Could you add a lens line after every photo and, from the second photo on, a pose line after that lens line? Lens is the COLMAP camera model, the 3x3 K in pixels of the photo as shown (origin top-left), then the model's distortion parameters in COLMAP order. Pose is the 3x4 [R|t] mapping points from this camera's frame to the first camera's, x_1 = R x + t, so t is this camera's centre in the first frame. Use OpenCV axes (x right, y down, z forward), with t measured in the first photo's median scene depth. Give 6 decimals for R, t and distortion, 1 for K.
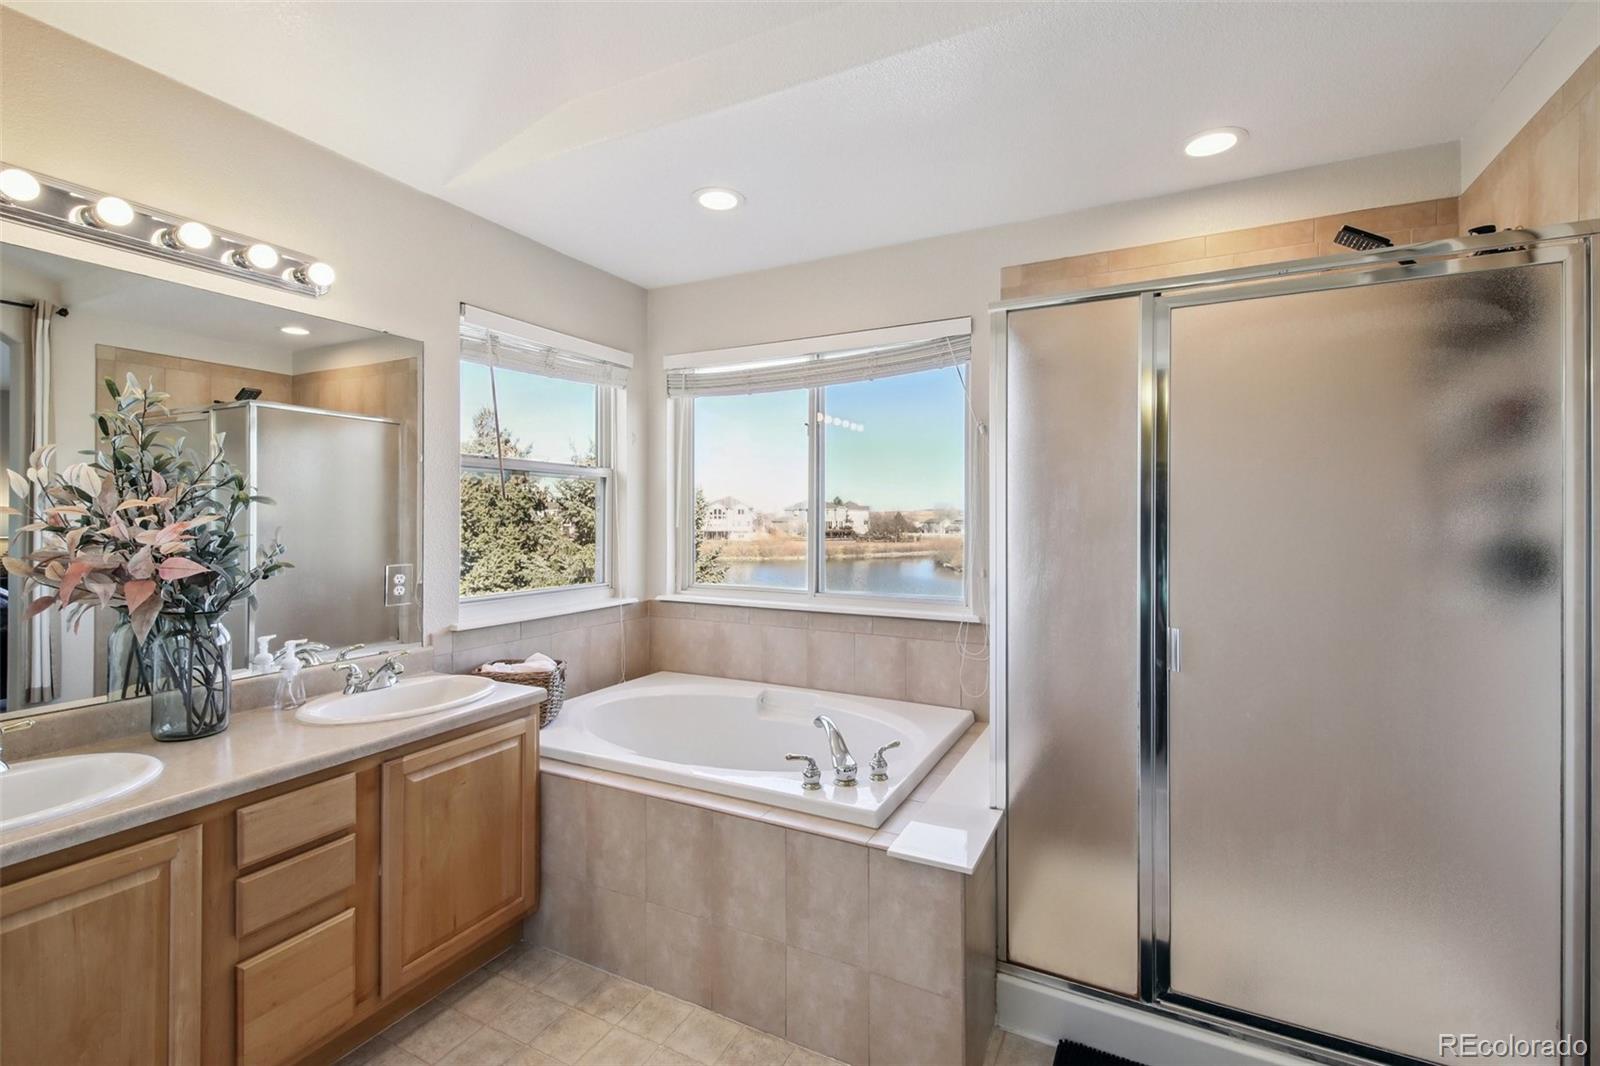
lens RADIAL K [[689.3, 0, 805.3], [0, 689.3, 521.3], [0, 0, 1]] dist [0.004411, -0.004014]
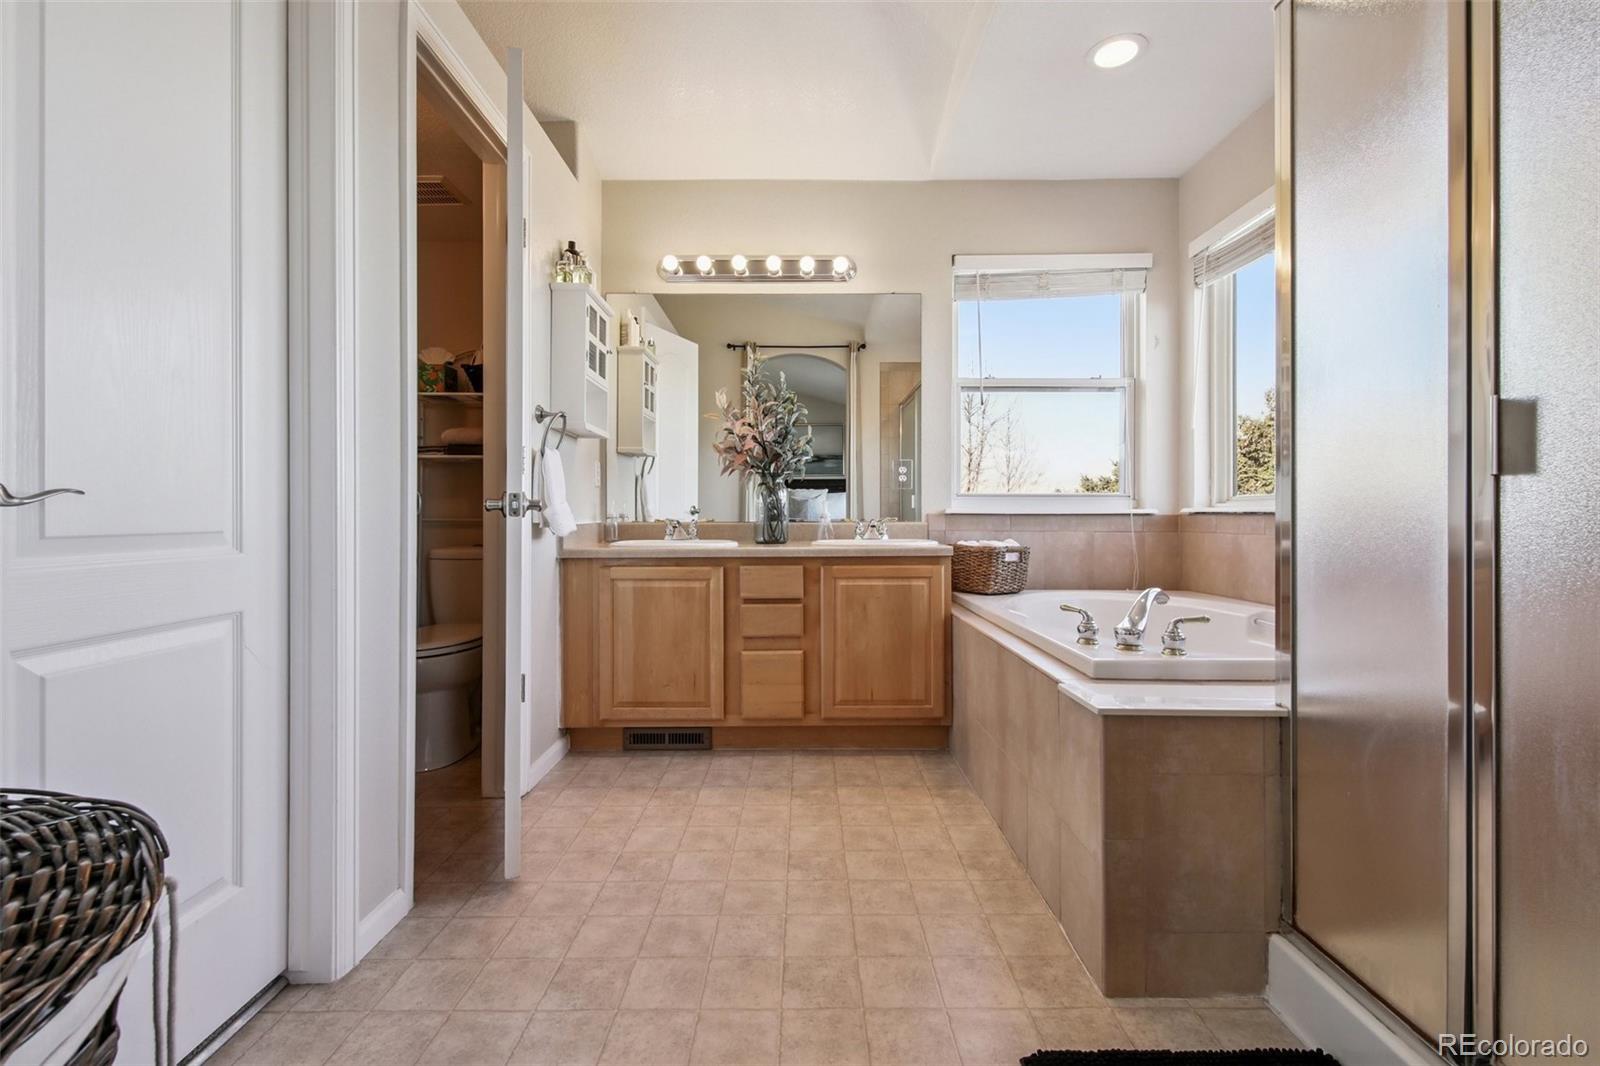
lens RADIAL K [[689.3, 0, 805.3], [0, 689.3, 521.3], [0, 0, 1]] dist [0.004411, -0.004014]
pose [[0.460297, 0.006439, -0.887742, 0.614892], [0.000853, 0.999970, 0.007695, 0.196784], [0.887765, -0.004299, 0.460277, 0.212749]]
